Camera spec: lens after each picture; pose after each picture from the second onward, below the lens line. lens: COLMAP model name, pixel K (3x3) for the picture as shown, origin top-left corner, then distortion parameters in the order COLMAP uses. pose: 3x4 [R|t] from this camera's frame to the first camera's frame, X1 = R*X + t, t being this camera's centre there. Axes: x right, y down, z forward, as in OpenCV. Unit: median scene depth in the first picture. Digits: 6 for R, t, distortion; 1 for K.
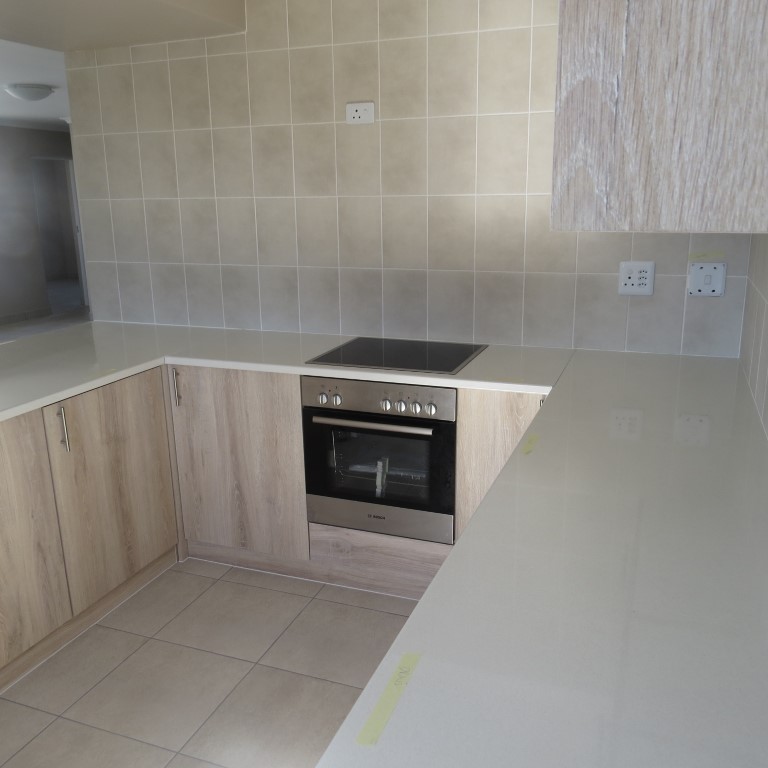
lens RADIAL K [[731.2, 0, 385.0], [0, 731.2, 382.7], [0, 0, 1]] dist [-0.018065, 0.000000]
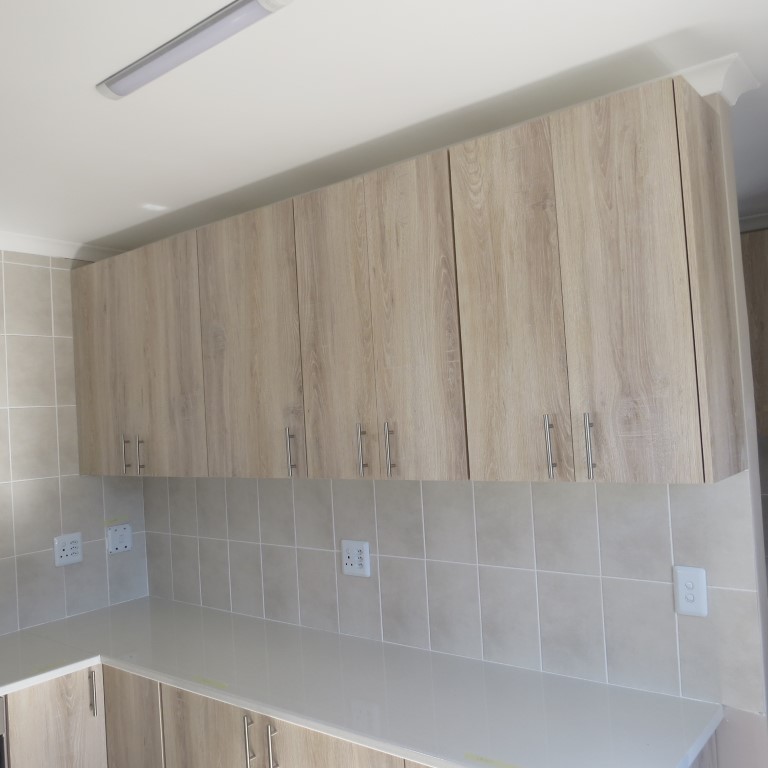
lens RADIAL K [[731.2, 0, 382.0], [0, 731.2, 384.4], [0, 0, 1]] dist [-0.018065, 0.000000]
pose [[0.301929, 0.031130, 0.952822, -0.559684], [0.294505, 0.947534, -0.124279, -0.096197], [-0.906701, 0.318134, 0.276920, 0.155884]]
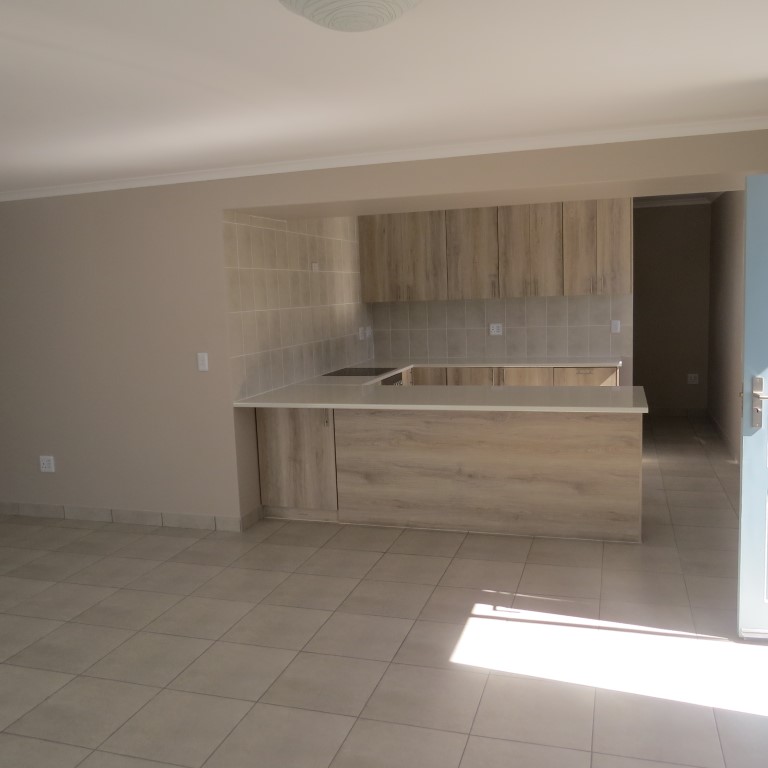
lens RADIAL K [[731.2, 0, 379.3], [0, 731.2, 384.6], [0, 0, 1]] dist [-0.018065, 0.000000]
pose [[-0.049005, -0.109522, 0.992776, -2.213687], [0.291702, 0.949065, 0.119098, -0.251863], [-0.955253, 0.295431, -0.014561, 0.974604]]
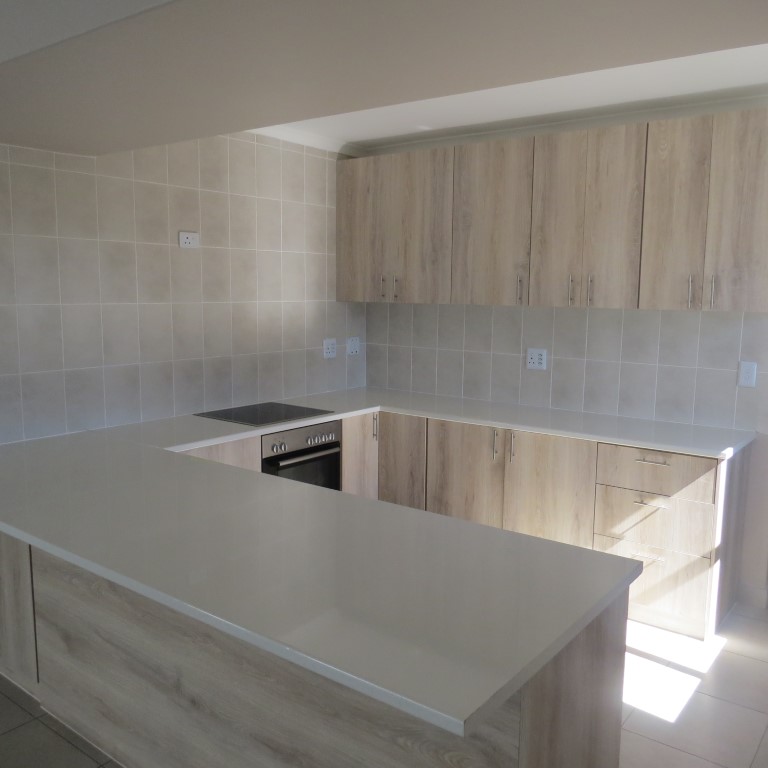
lens RADIAL K [[731.2, 0, 381.2], [0, 731.2, 384.2], [0, 0, 1]] dist [-0.018065, 0.000000]
pose [[0.290057, -0.108737, 0.950812, -1.217385], [0.228487, 0.972661, 0.041533, -0.099400], [-0.929333, 0.205202, 0.306972, 0.347236]]
